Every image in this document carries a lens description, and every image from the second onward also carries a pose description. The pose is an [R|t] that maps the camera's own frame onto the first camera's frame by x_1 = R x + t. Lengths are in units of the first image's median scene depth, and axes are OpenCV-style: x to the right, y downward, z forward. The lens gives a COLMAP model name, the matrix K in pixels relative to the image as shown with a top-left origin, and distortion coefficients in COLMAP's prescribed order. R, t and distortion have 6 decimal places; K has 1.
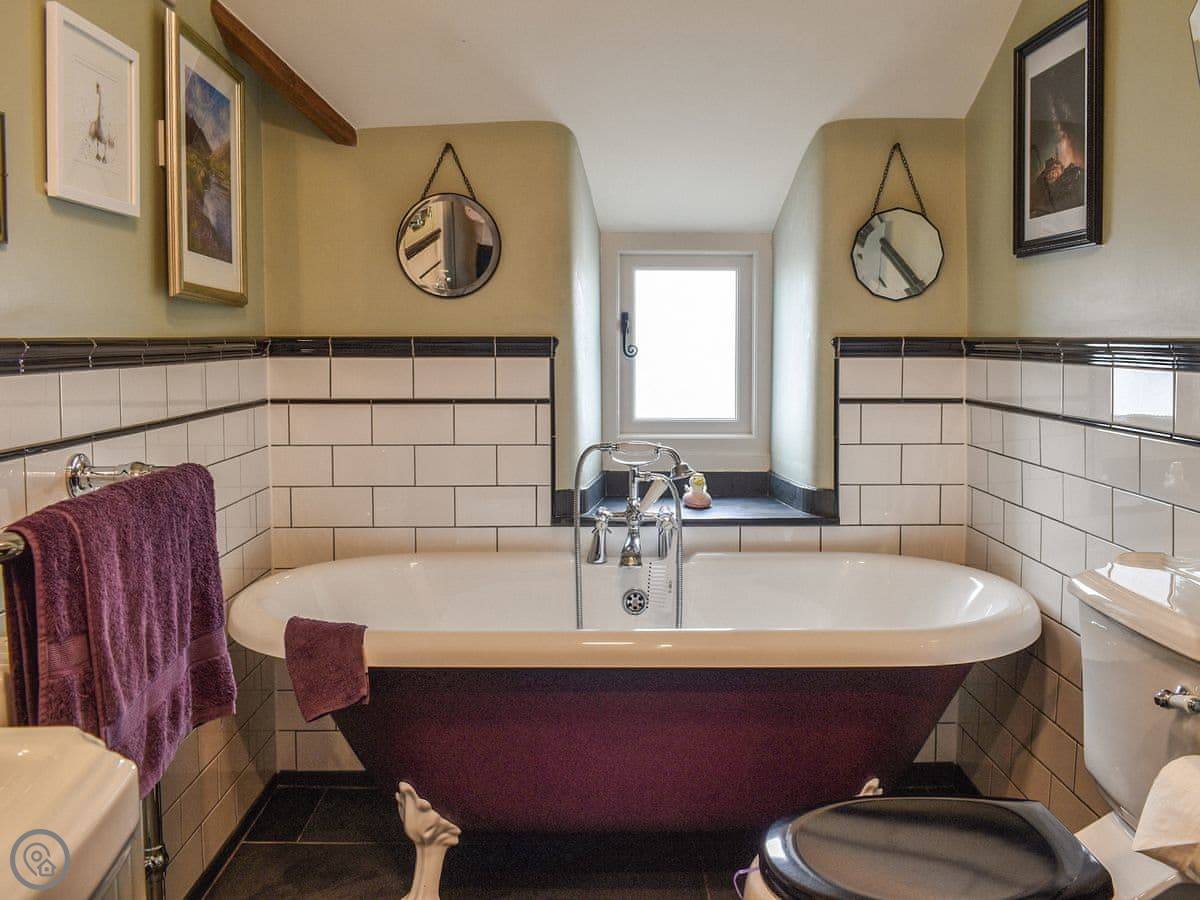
lens RADIAL K [[1069.3, 0, 599.8], [0, 1069.3, 382.8], [0, 0, 1]] dist [-0.019519, -0.014246]
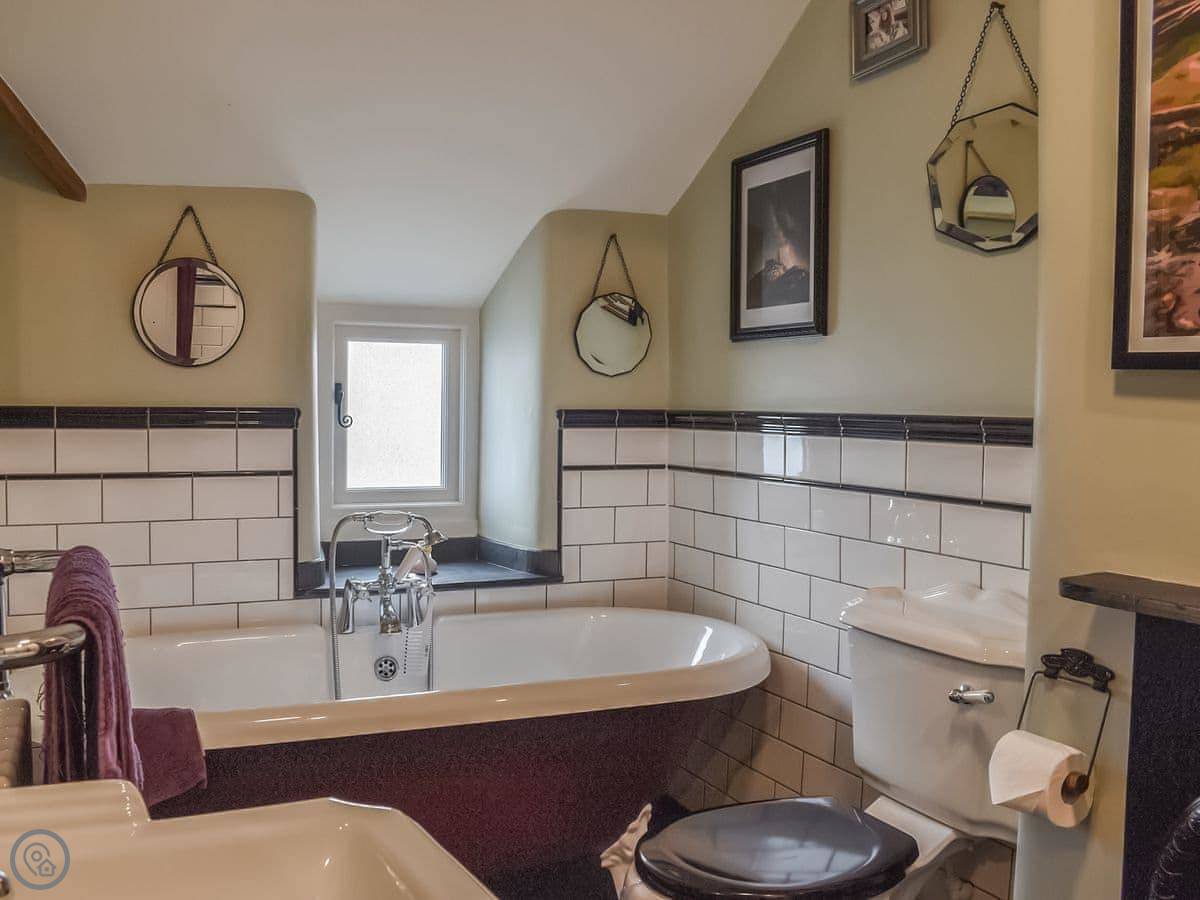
lens RADIAL K [[1058.9, 0, 600.0], [0, 1058.9, 450.0], [0, 0, 1]] dist [-0.045040, -0.001625]
pose [[0.929087, -0.008491, 0.369765, -0.144199], [0.008638, 0.999962, 0.001258, -0.002772], [-0.369761, 0.002025, 0.929125, -0.010825]]
